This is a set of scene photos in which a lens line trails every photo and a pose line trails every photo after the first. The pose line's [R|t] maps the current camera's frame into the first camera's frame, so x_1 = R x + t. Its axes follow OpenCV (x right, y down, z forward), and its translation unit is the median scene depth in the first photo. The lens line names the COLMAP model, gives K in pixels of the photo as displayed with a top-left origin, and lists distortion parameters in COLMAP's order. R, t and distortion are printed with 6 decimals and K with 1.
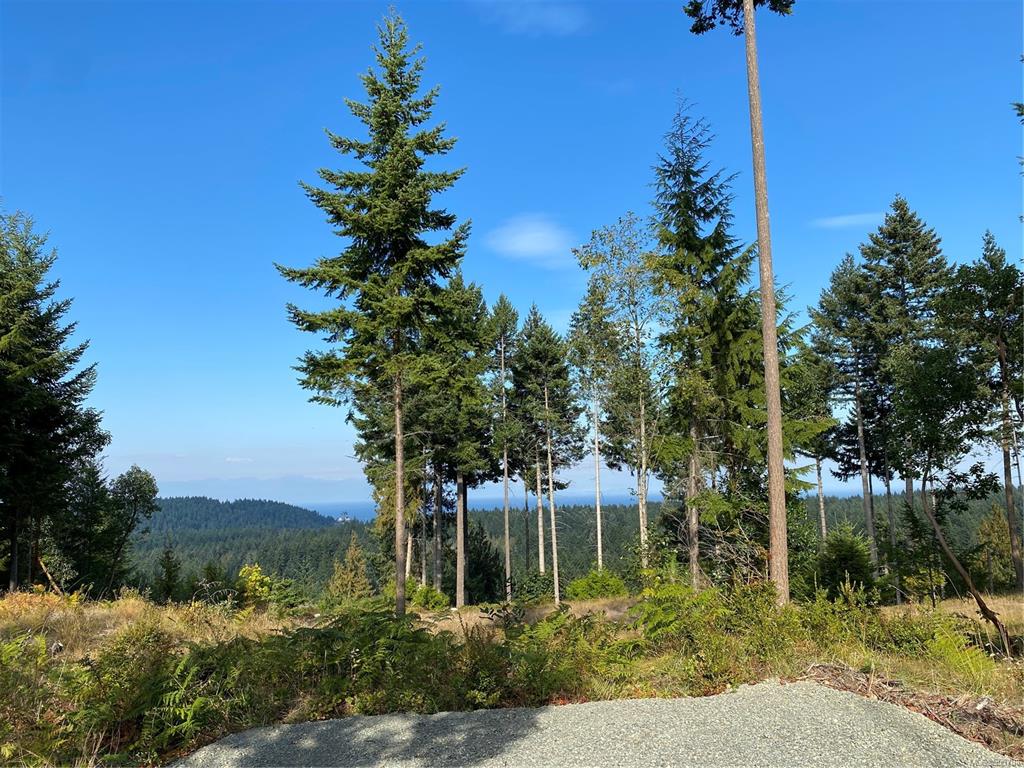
lens RADIAL K [[768.5, 0, 515.1], [0, 768.5, 386.3], [0, 0, 1]] dist [0.115146, -0.232461]
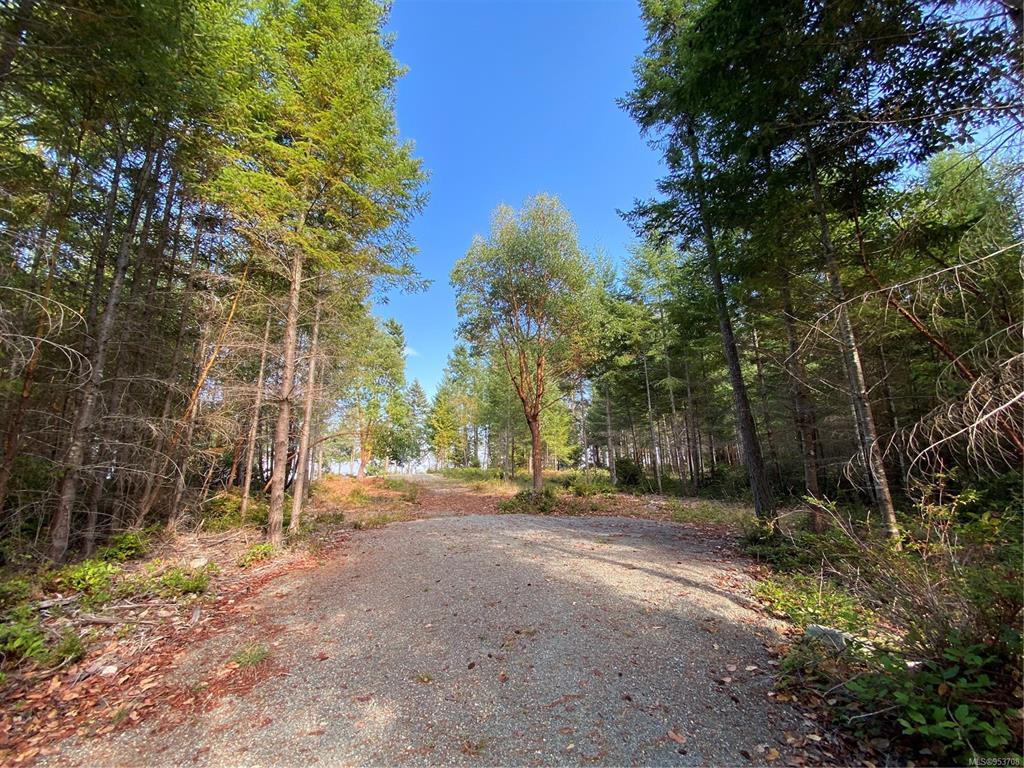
lens RADIAL K [[406.4, 0, 509.0], [0, 406.4, 386.1], [0, 0, 1]] dist [0.038796, -0.037154]
pose [[0.766947, 0.140808, 0.626072, -0.274081], [-0.085735, 0.989366, -0.117489, -0.045923], [-0.635957, 0.036432, 0.770864, -0.563385]]
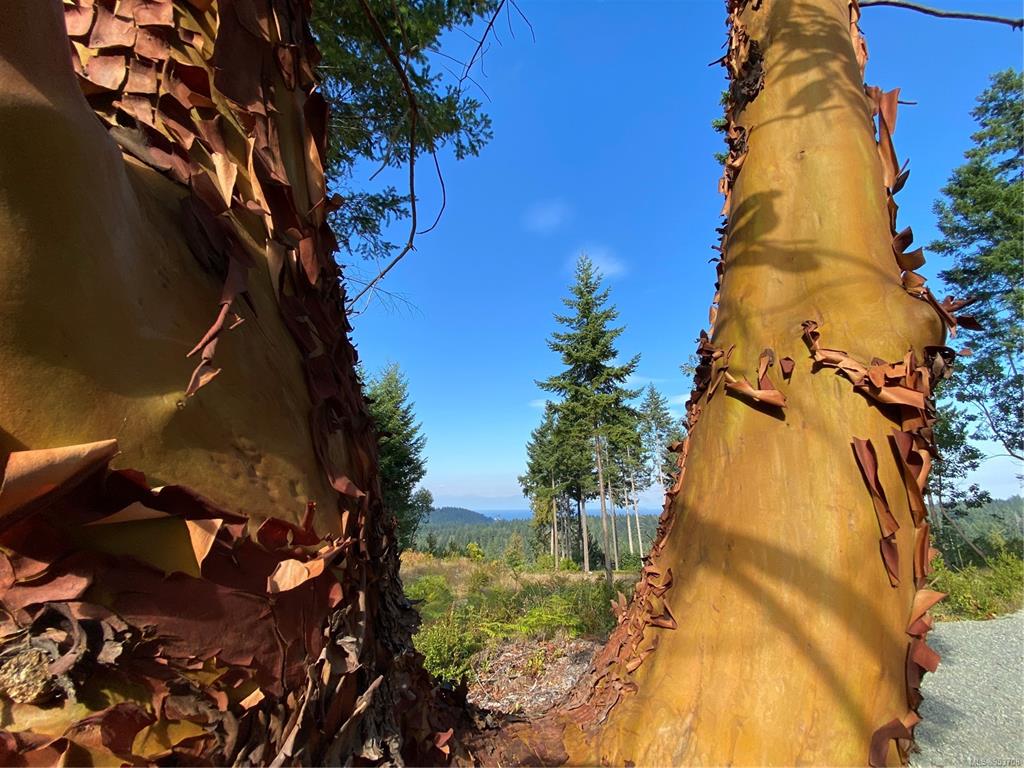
lens RADIAL K [[409.4, 0, 509.4], [0, 409.4, 380.3], [0, 0, 1]] dist [0.032392, -0.032128]
pose [[0.982864, -0.037457, -0.180486, -0.056948], [0.008492, 0.987297, -0.158655, 0.002609], [0.184137, 0.154404, 0.970697, -0.006601]]
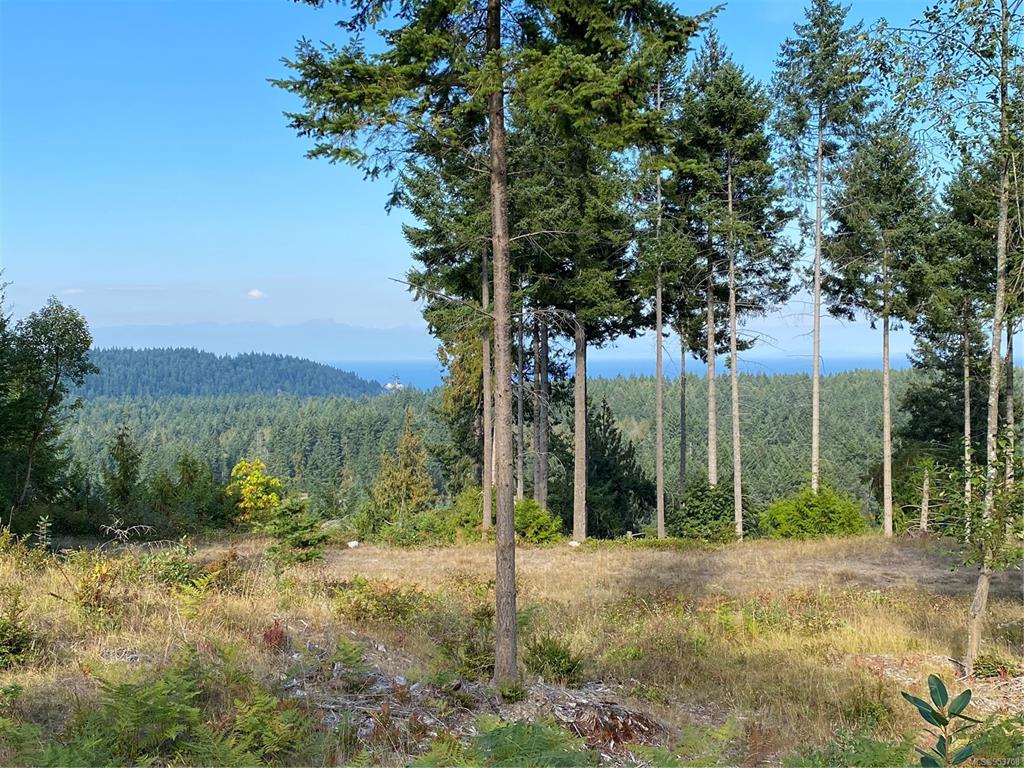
lens RADIAL K [[1171.6, 0, 512.0], [0, 1171.6, 384.0], [0, 0, 1]] dist [0.140346, -0.457769]
pose [[0.993234, 0.021021, -0.114211, -0.019234], [-0.001946, 0.986355, 0.164621, 0.010832], [0.116113, -0.163285, 0.979722, 0.091909]]
